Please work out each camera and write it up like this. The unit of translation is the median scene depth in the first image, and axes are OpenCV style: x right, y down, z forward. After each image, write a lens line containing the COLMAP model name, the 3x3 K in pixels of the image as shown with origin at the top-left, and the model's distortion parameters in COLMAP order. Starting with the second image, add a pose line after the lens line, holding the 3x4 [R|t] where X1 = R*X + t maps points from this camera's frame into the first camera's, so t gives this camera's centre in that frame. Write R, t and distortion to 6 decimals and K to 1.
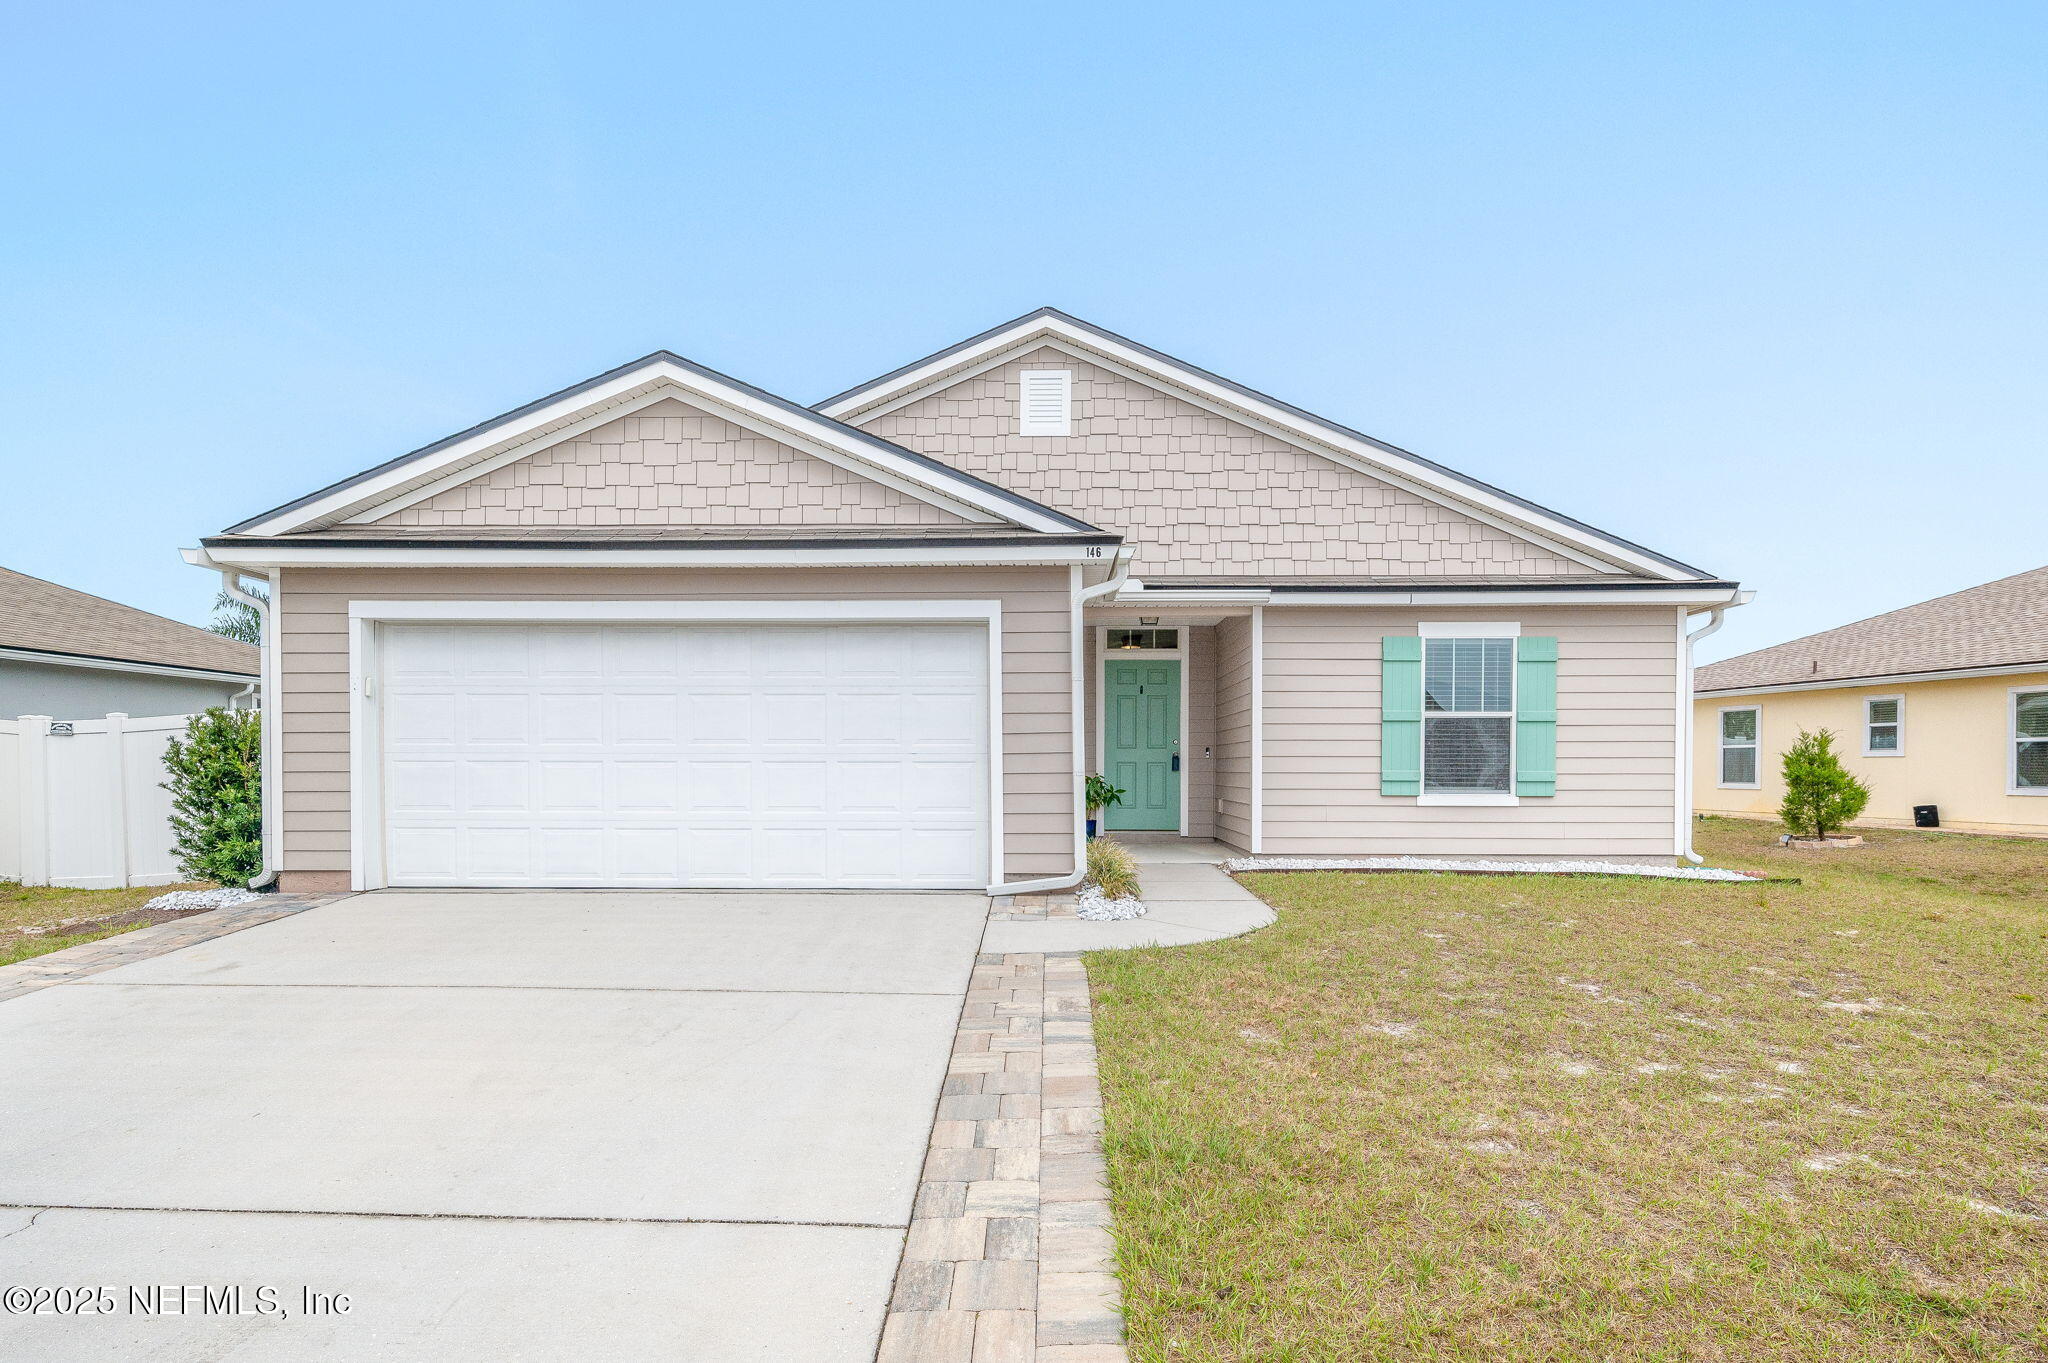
lens RADIAL K [[1270.7, 0, 1144.6], [0, 1270.7, 741.6], [0, 0, 1]] dist [0.001099, -0.000201]
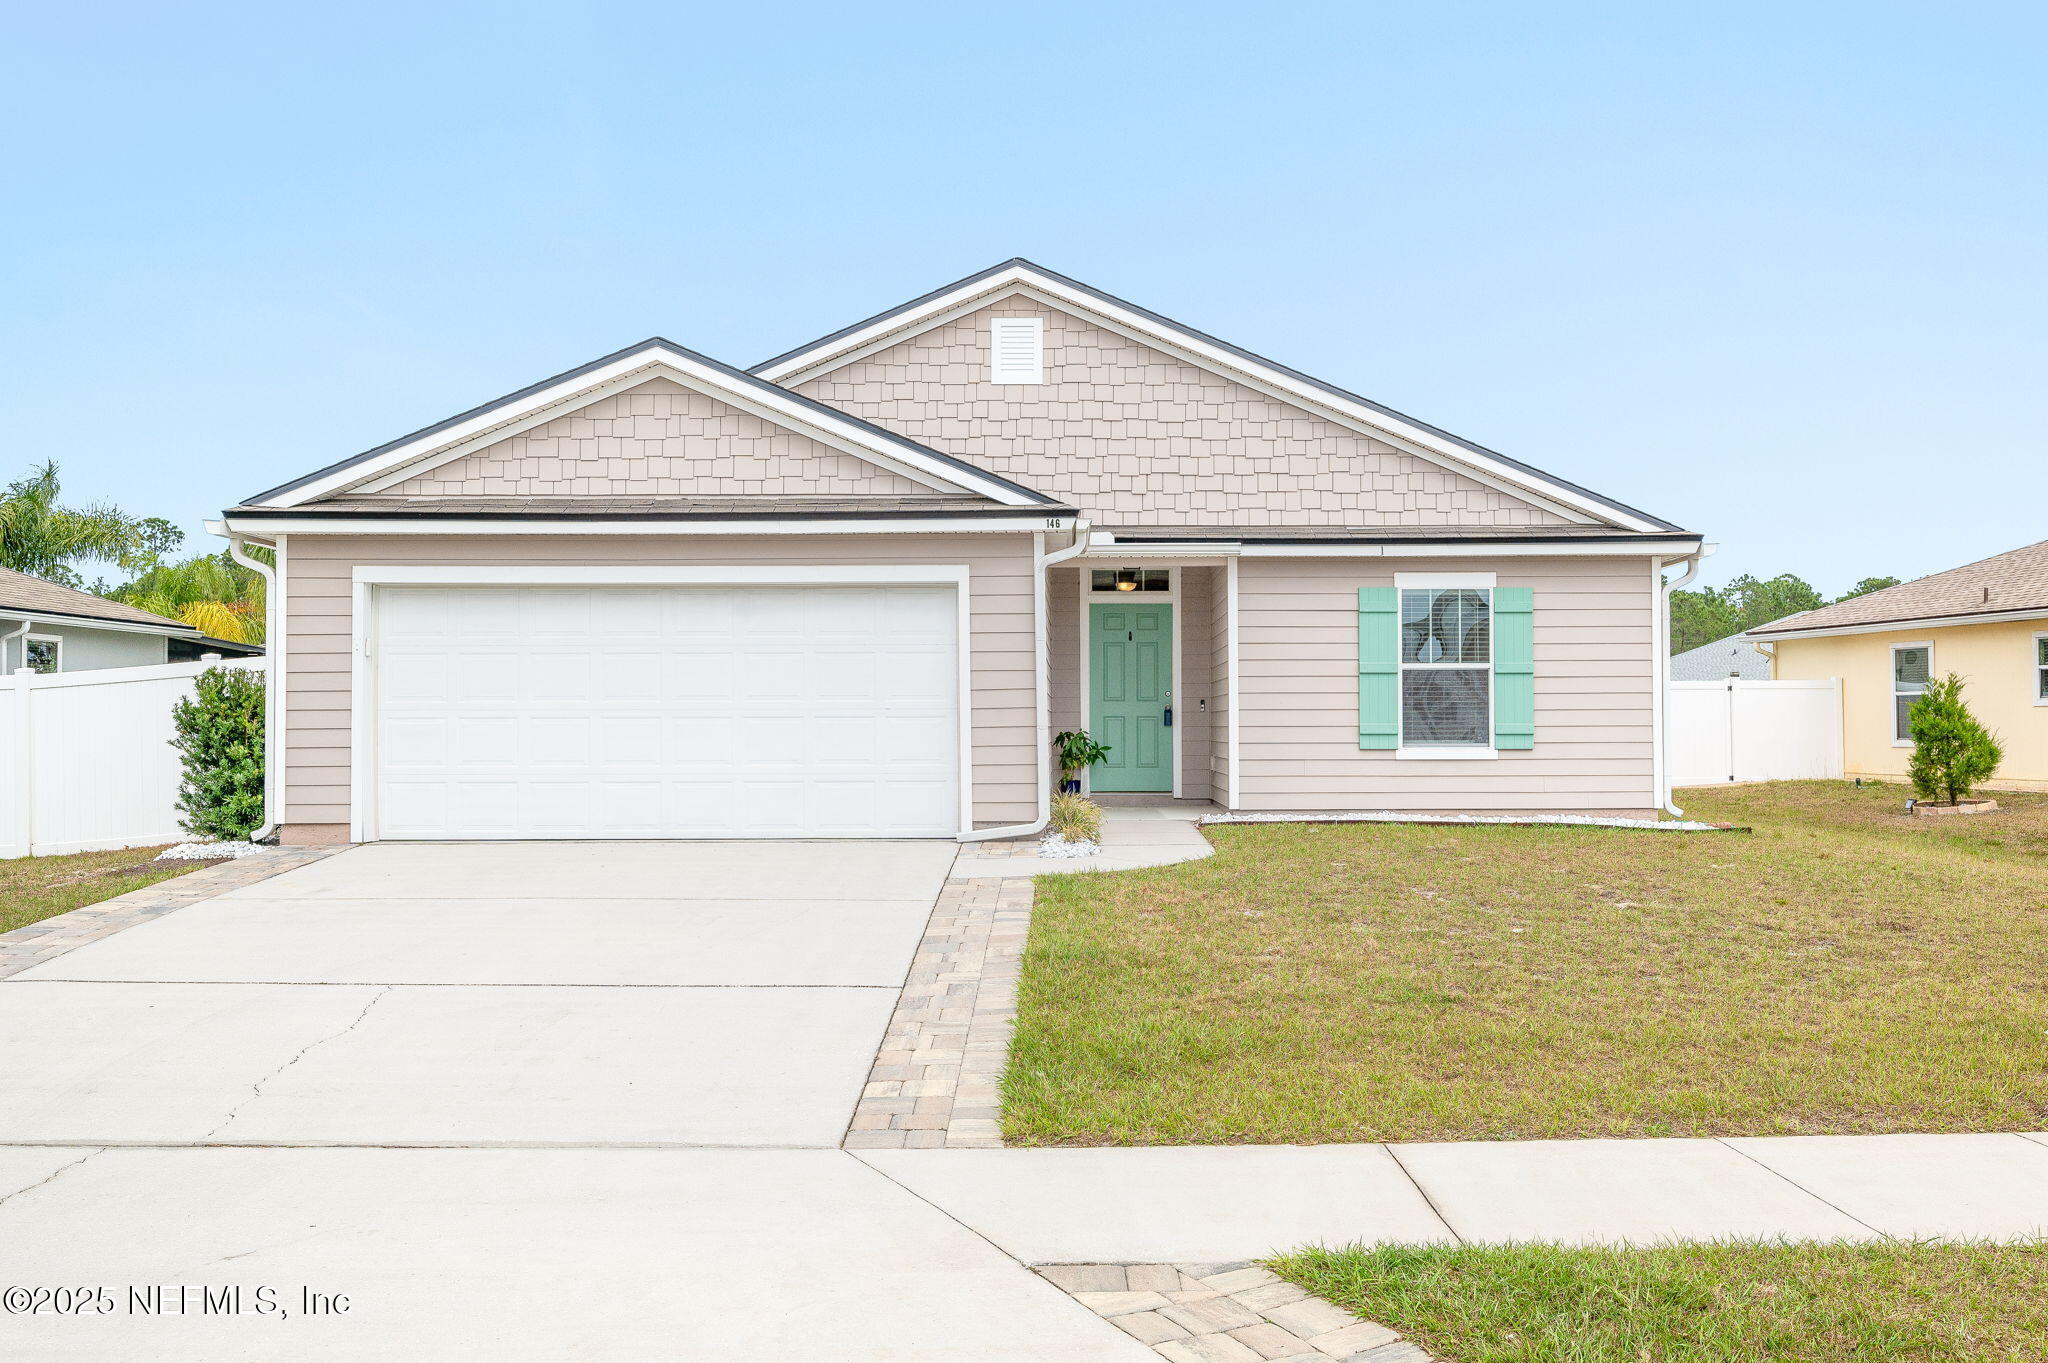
lens RADIAL K [[822.6, 0, 1034.9], [0, 822.6, 678.9], [0, 0, 1]] dist [0.002267, 0.000177]
pose [[0.999774, -0.005167, -0.020609, -0.048418], [0.004574, 0.999576, -0.028741, 0.005148], [0.020749, 0.028640, 0.999374, 0.343525]]
